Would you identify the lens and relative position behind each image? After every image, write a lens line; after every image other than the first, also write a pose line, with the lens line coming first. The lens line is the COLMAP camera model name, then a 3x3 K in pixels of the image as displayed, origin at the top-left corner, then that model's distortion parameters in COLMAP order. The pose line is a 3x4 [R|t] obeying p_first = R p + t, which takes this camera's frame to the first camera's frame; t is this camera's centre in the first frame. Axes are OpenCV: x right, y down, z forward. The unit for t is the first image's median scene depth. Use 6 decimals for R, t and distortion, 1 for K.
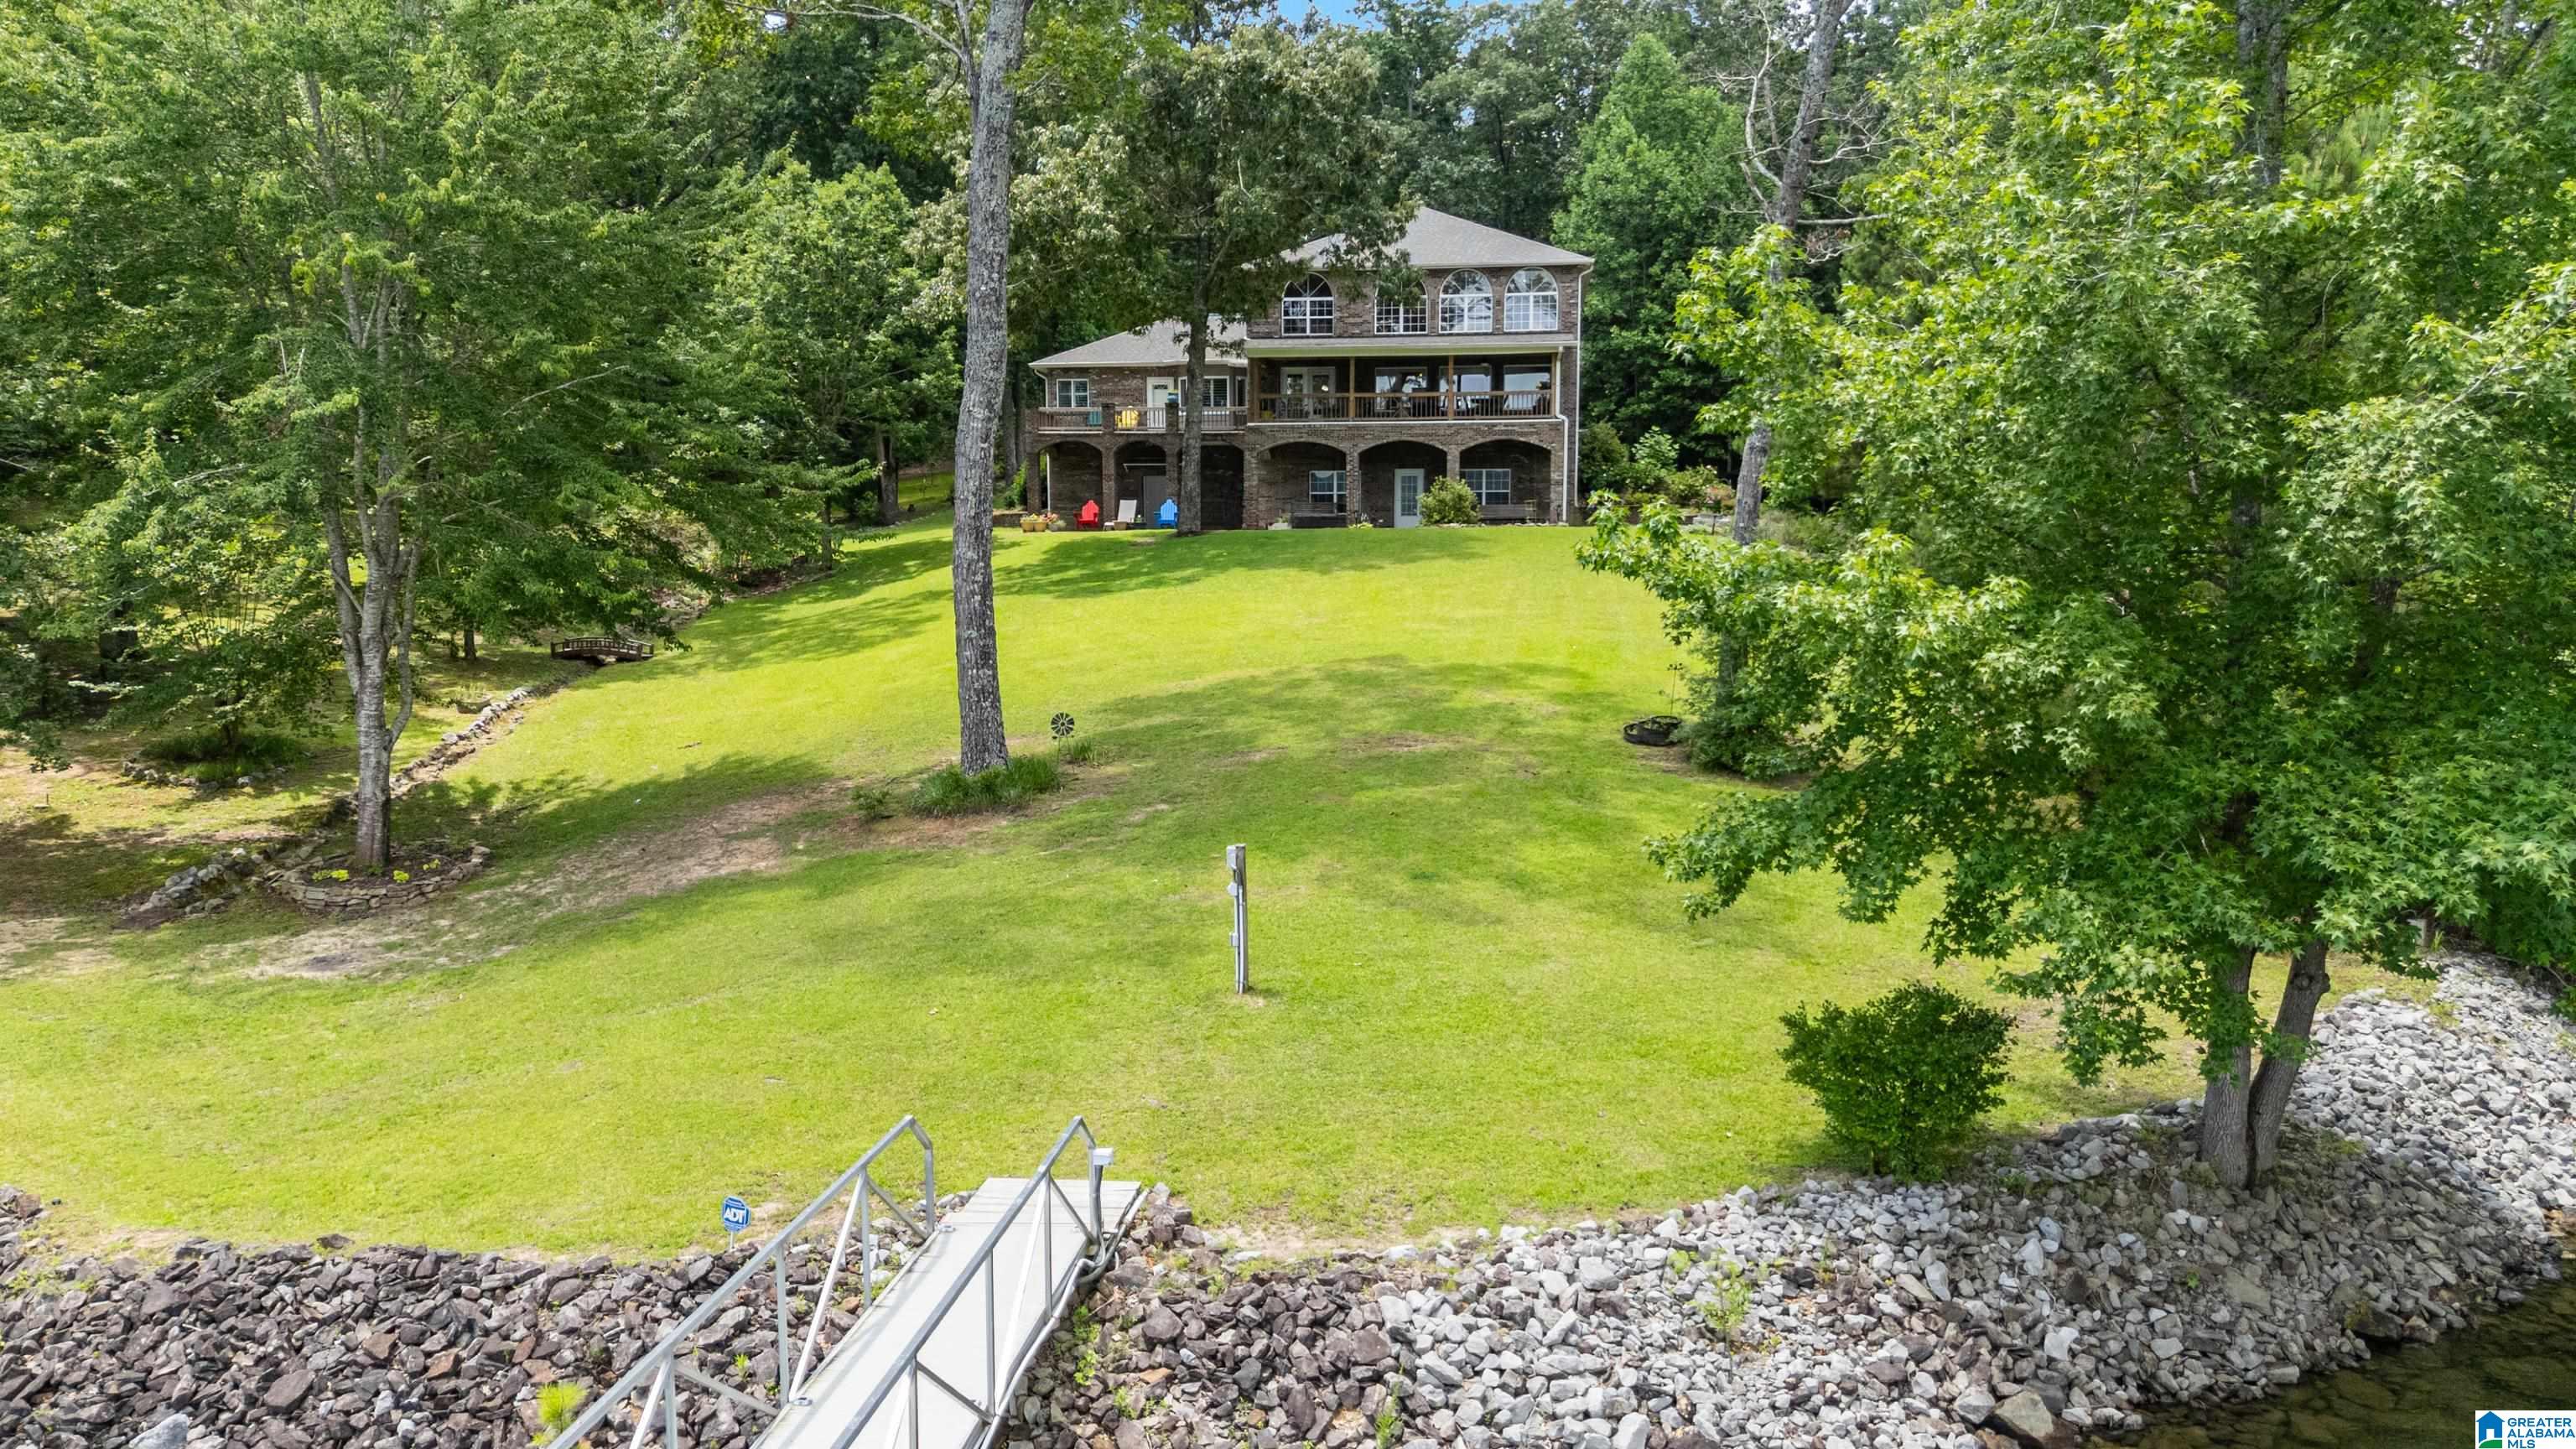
lens RADIAL K [[1883.8, 0, 1288.0], [0, 1883.8, 724.5], [0, 0, 1]] dist [0.069853, -0.069892]
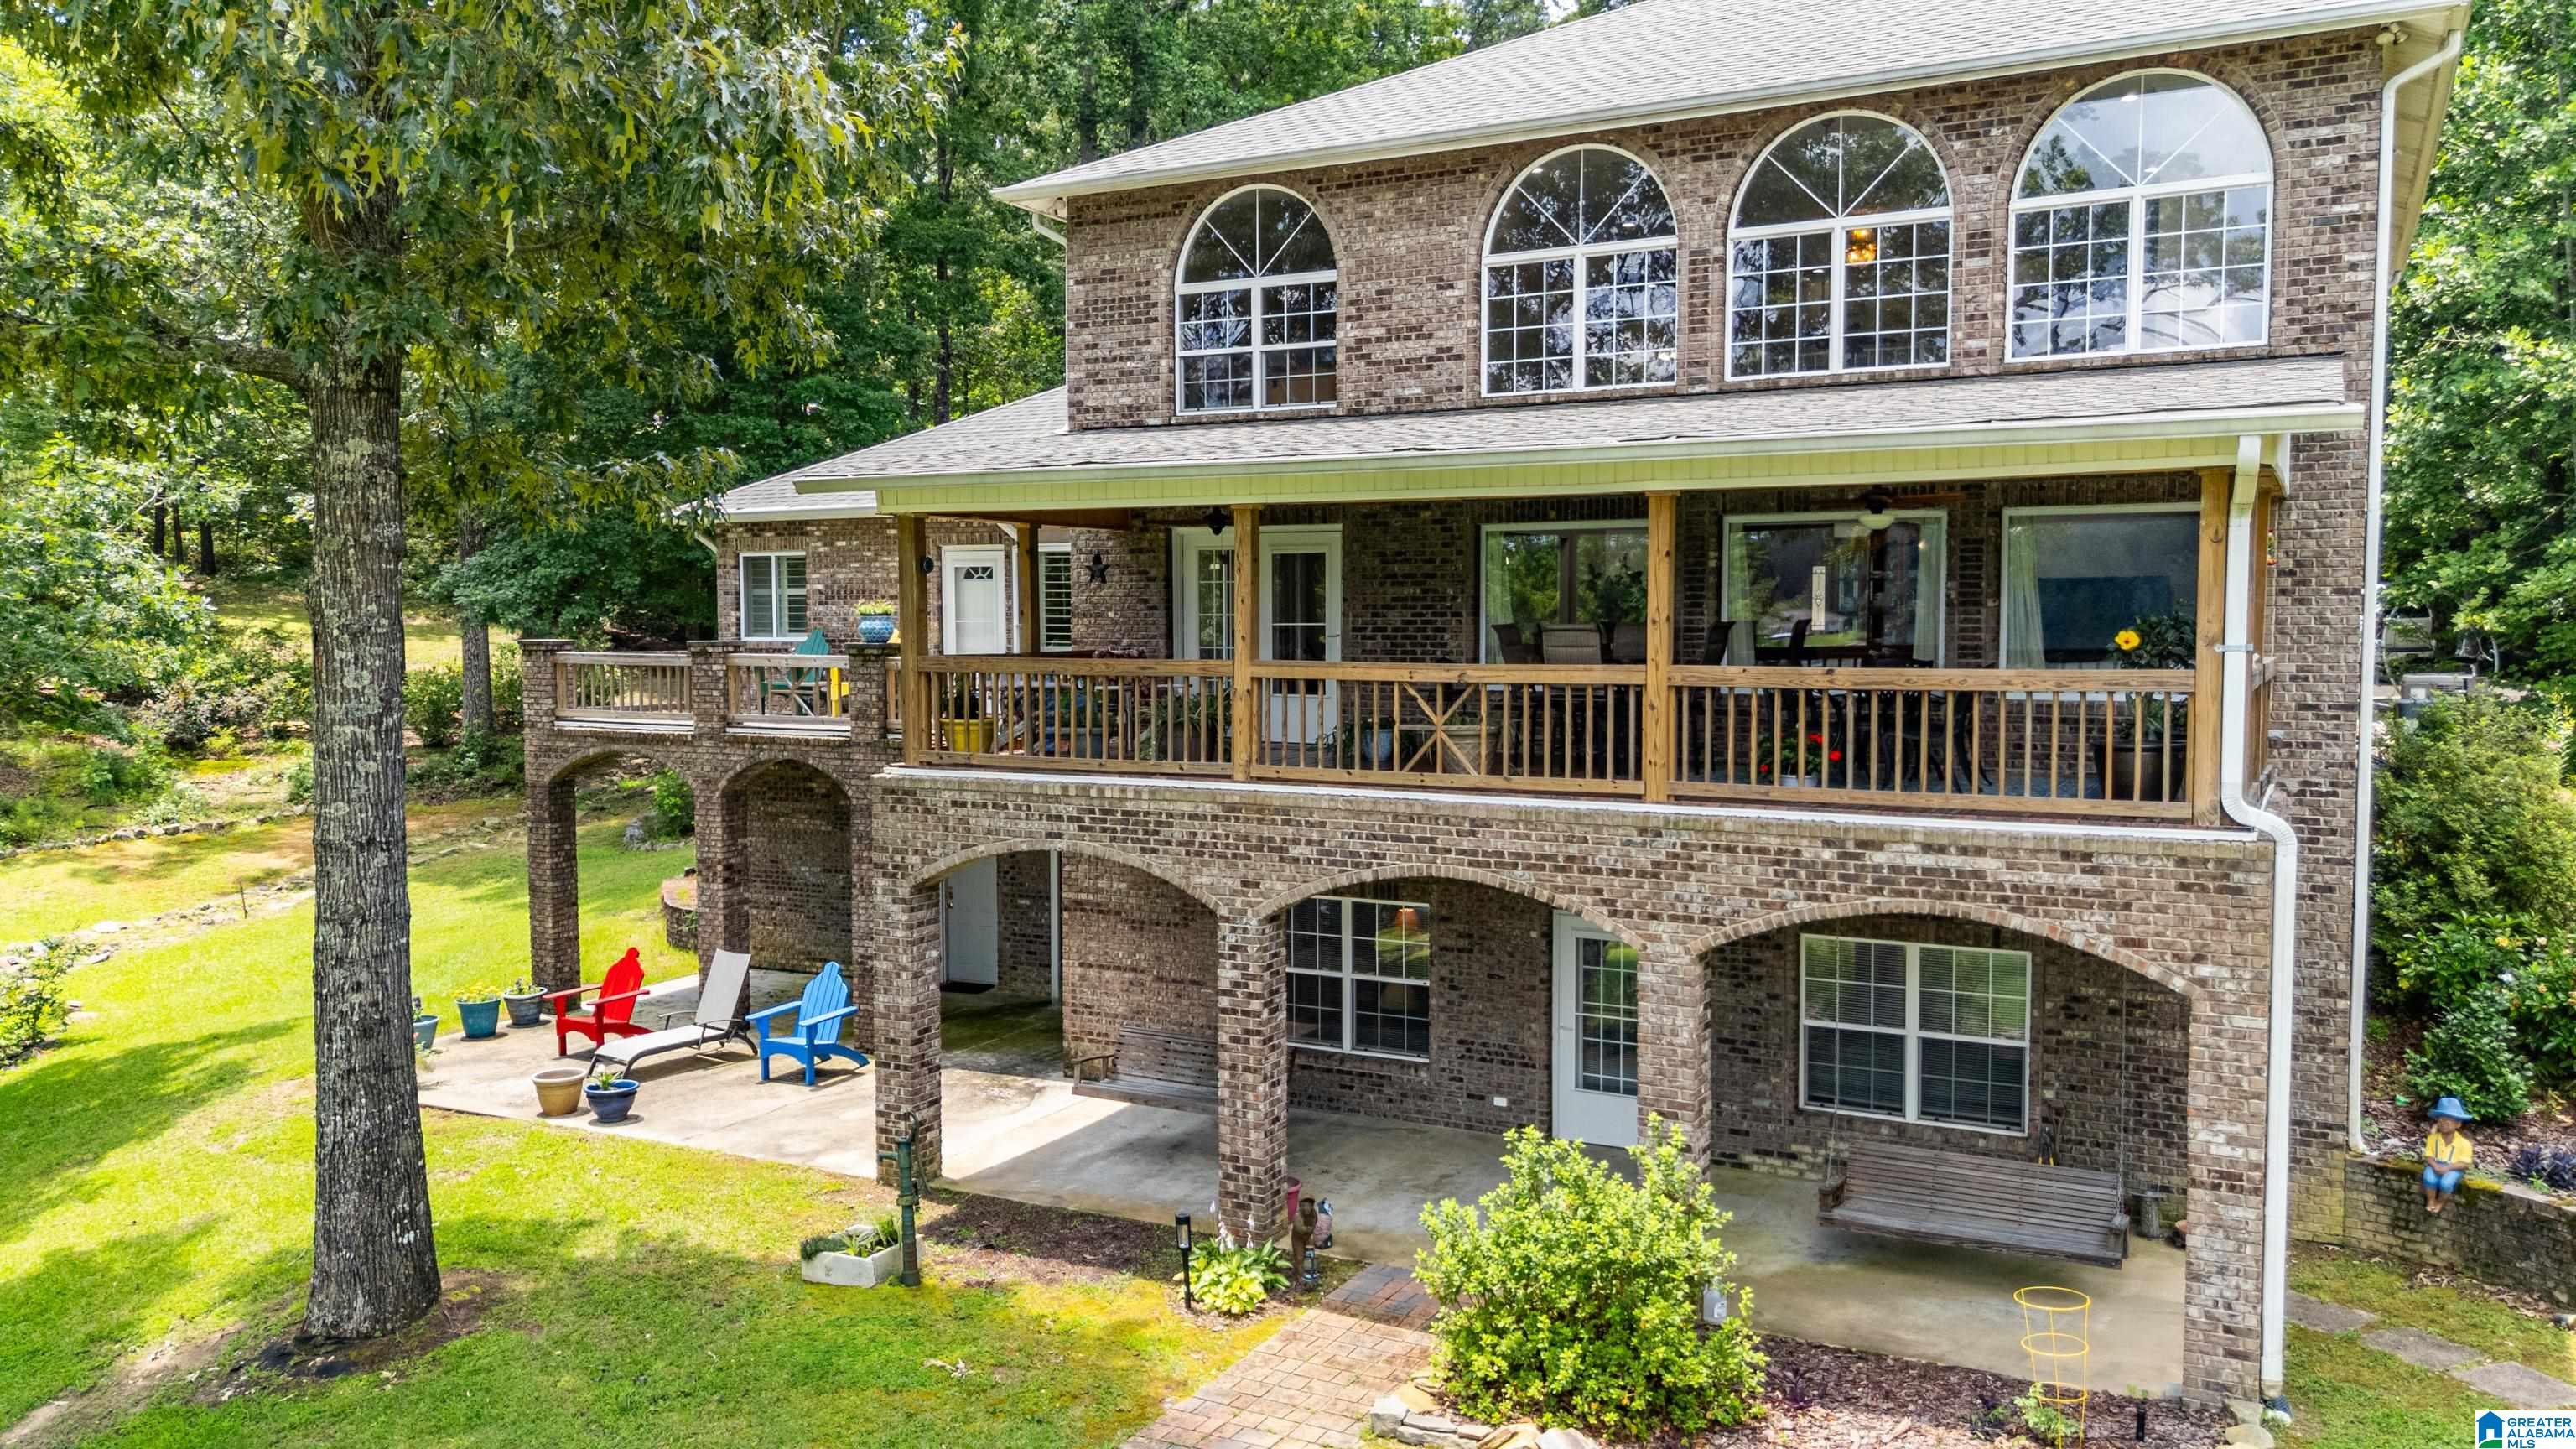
lens RADIAL K [[1883.8, 0, 1288.0], [0, 1883.8, 724.5], [0, 0, 1]] dist [0.069853, -0.069892]
pose [[0.936941, 0.021376, -0.348834, 0.113279], [-0.034030, 0.998965, -0.030187, -0.152183], [0.347828, 0.040154, 0.936698, 0.745032]]
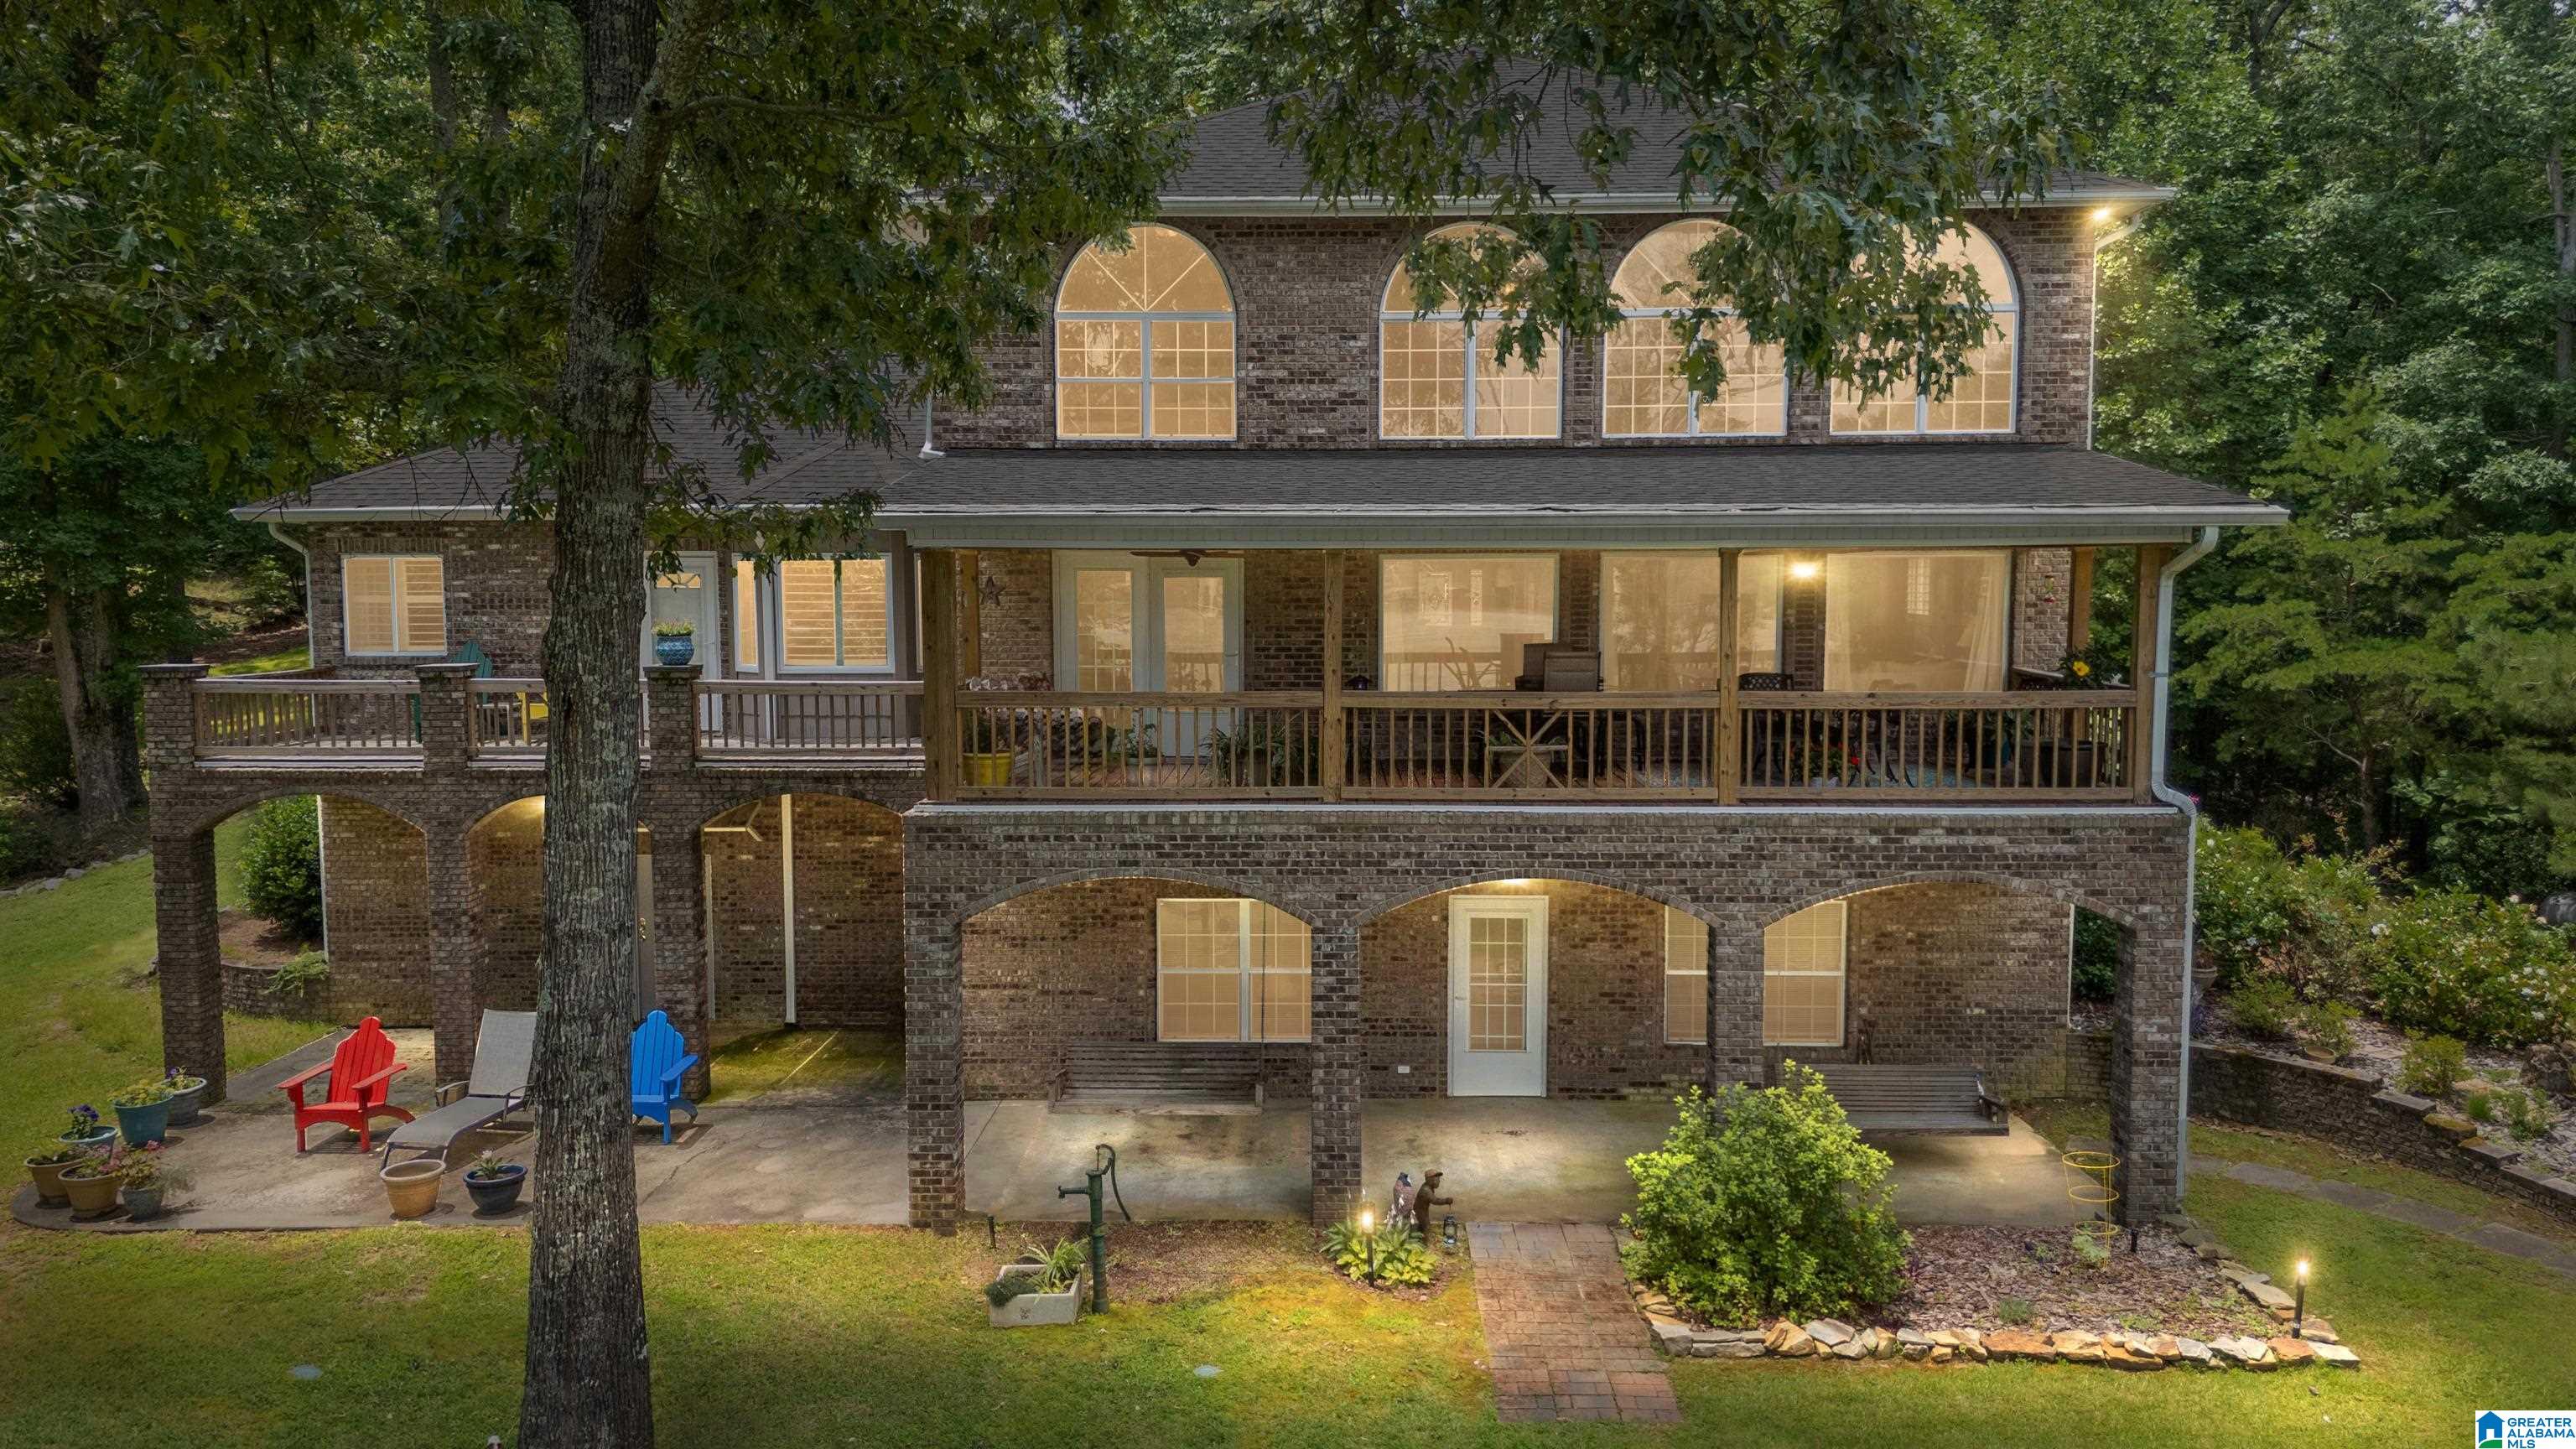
lens RADIAL K [[1883.8, 0, 1288.0], [0, 1883.8, 724.5], [0, 0, 1]] dist [0.069853, -0.069892]
pose [[0.993733, -0.008763, 0.111437, -0.000293], [0.010273, 0.999863, -0.012978, -0.158922], [-0.111308, 0.014042, 0.993687, 0.712274]]
